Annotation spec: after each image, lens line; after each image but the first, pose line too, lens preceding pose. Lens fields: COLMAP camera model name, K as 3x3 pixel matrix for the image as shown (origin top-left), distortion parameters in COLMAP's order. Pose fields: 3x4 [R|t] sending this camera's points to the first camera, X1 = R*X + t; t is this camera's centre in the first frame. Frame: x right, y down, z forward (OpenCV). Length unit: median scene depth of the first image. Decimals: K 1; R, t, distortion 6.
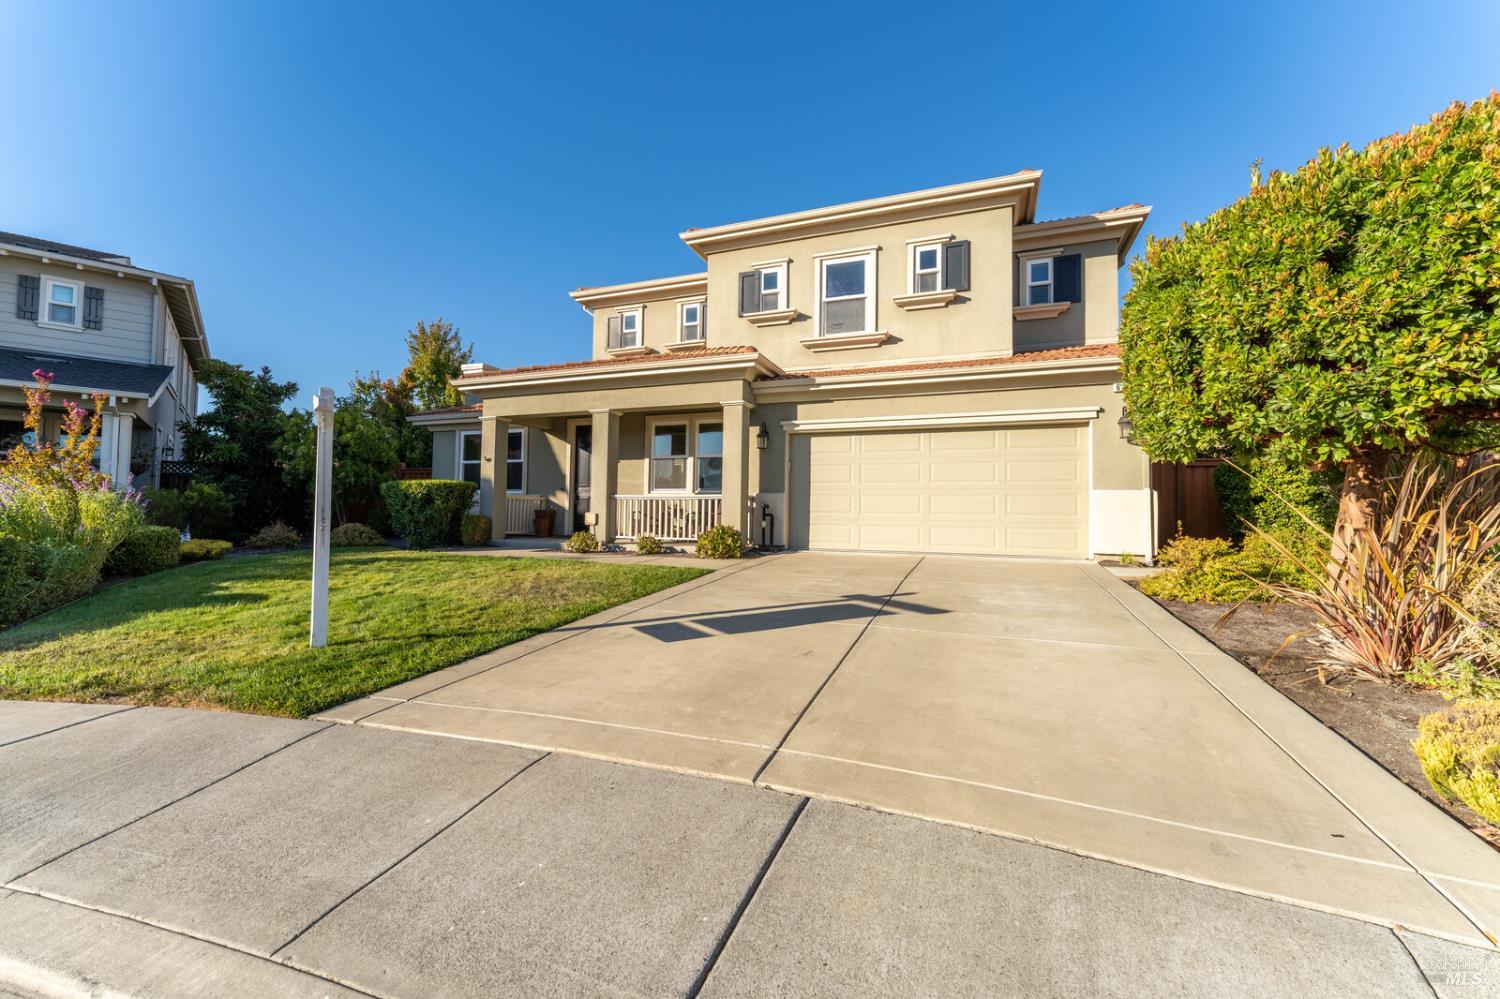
lens RADIAL K [[601.0, 0, 753.7], [0, 601.0, 501.9], [0, 0, 1]] dist [-0.004066, -0.000129]
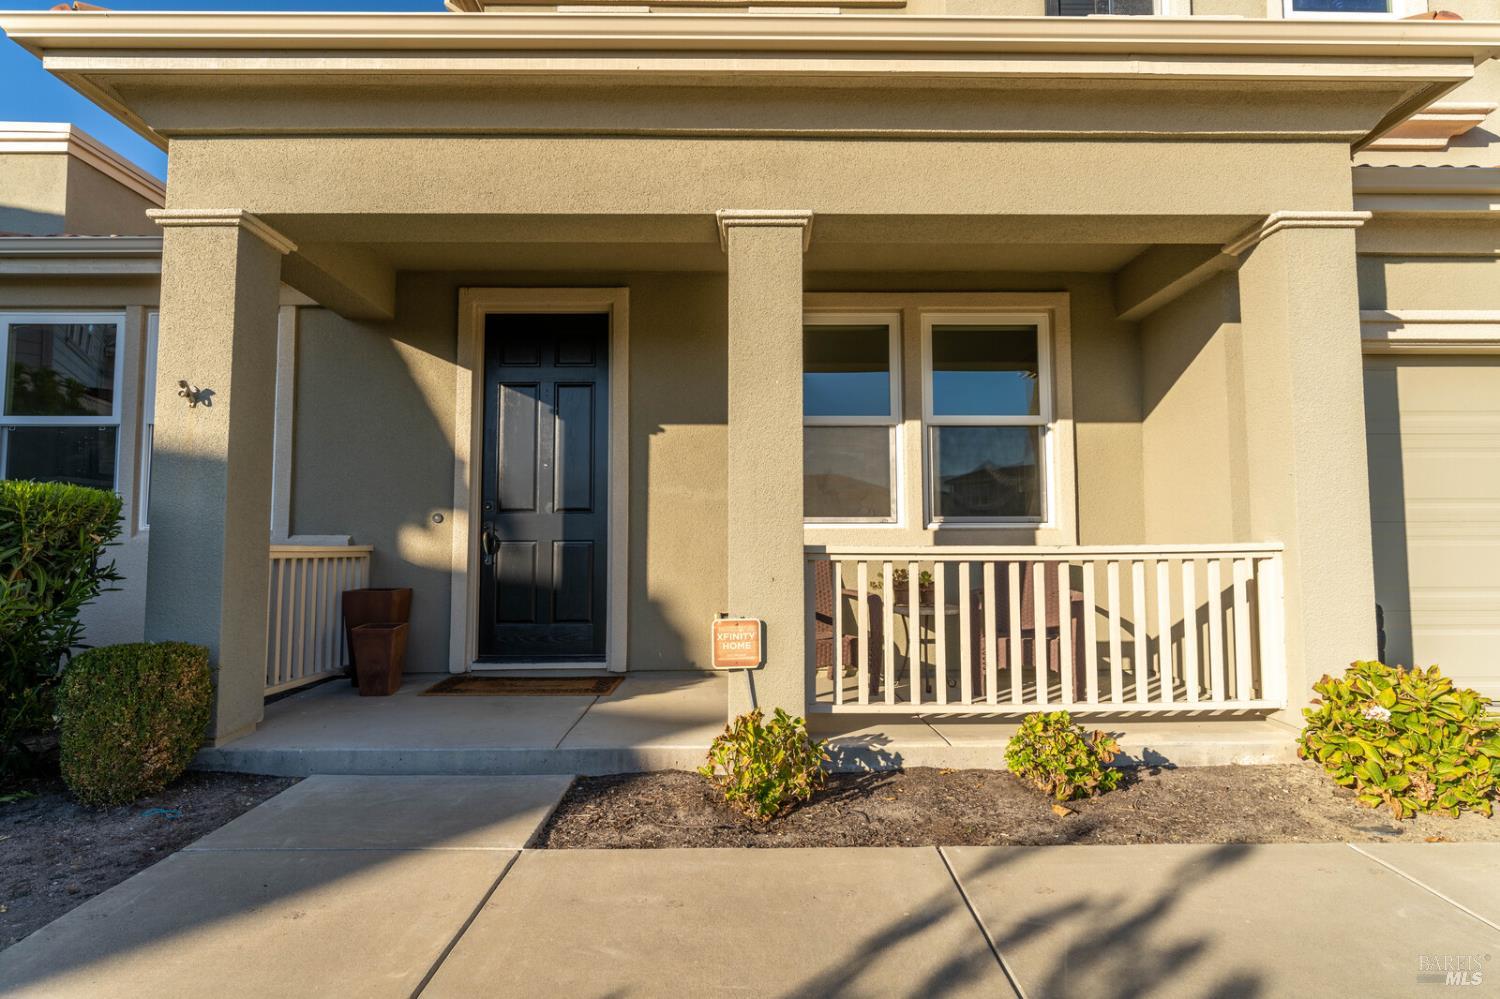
lens RADIAL K [[784.1, 0, 745.4], [0, 784.1, 500.6], [0, 0, 1]] dist [-0.002105, -0.000451]
pose [[0.931061, 0.004893, 0.364831, -0.407038], [0.004779, 0.999661, -0.025603, -0.023855], [-0.364833, 0.025582, 0.930722, 0.737892]]
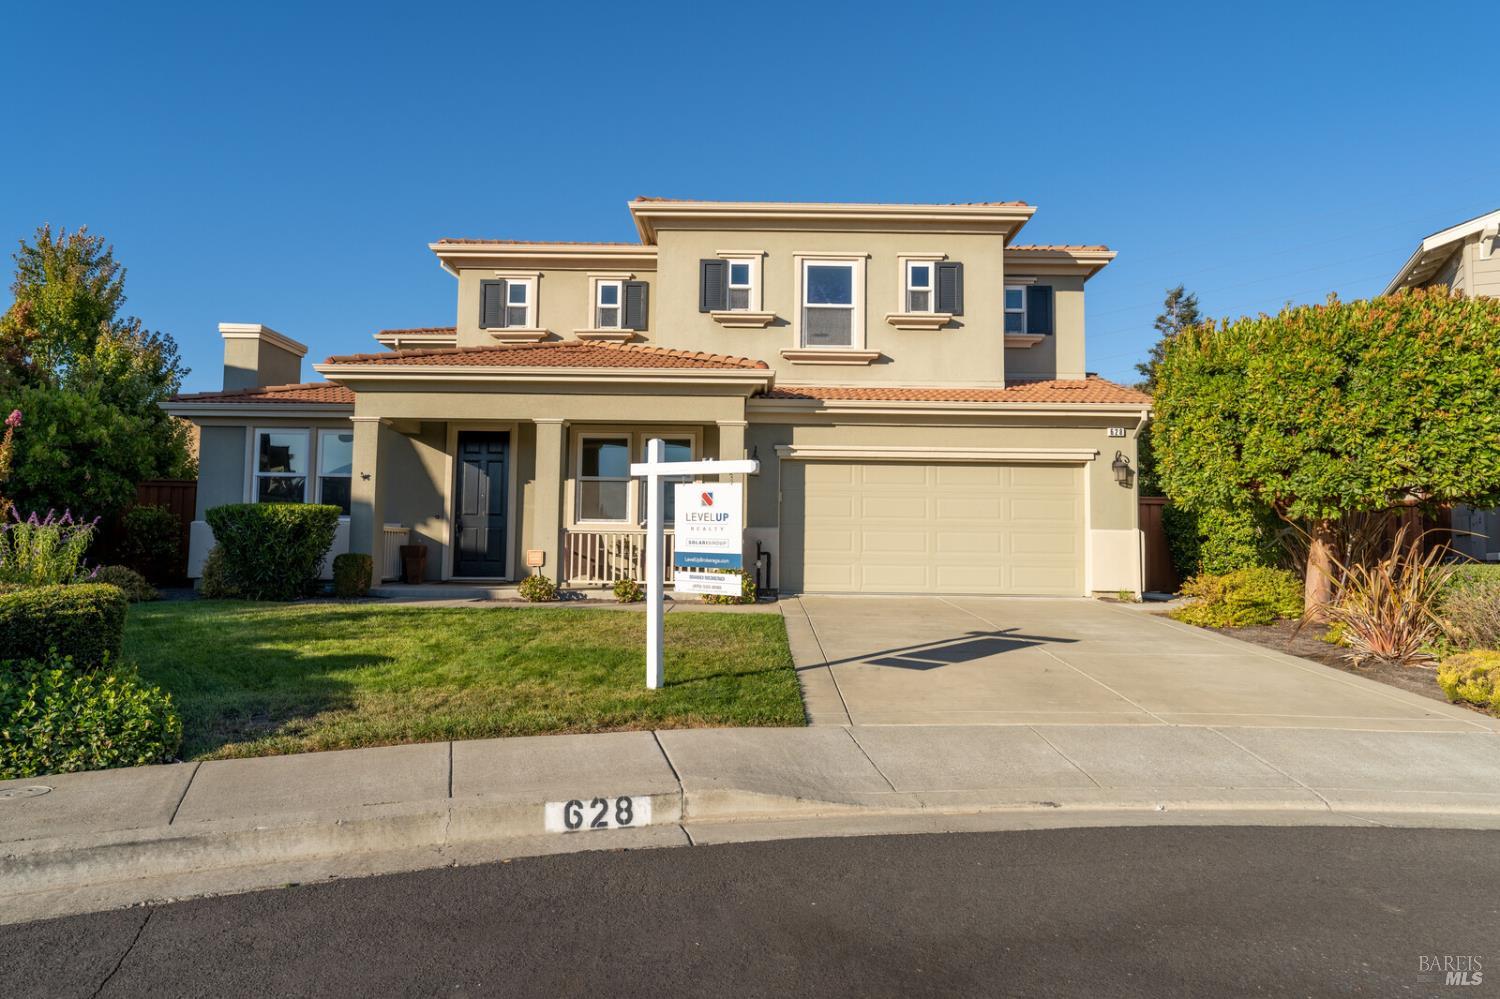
lens RADIAL K [[912.9, 0, 756.1], [0, 912.9, 502.3], [0, 0, 1]] dist [-0.018243, 0.000084]
pose [[0.932413, 0.018291, 0.360931, -0.456295], [-0.009245, 0.999599, -0.026775, -0.016391], [-0.361276, 0.021629, 0.932208, -0.215469]]
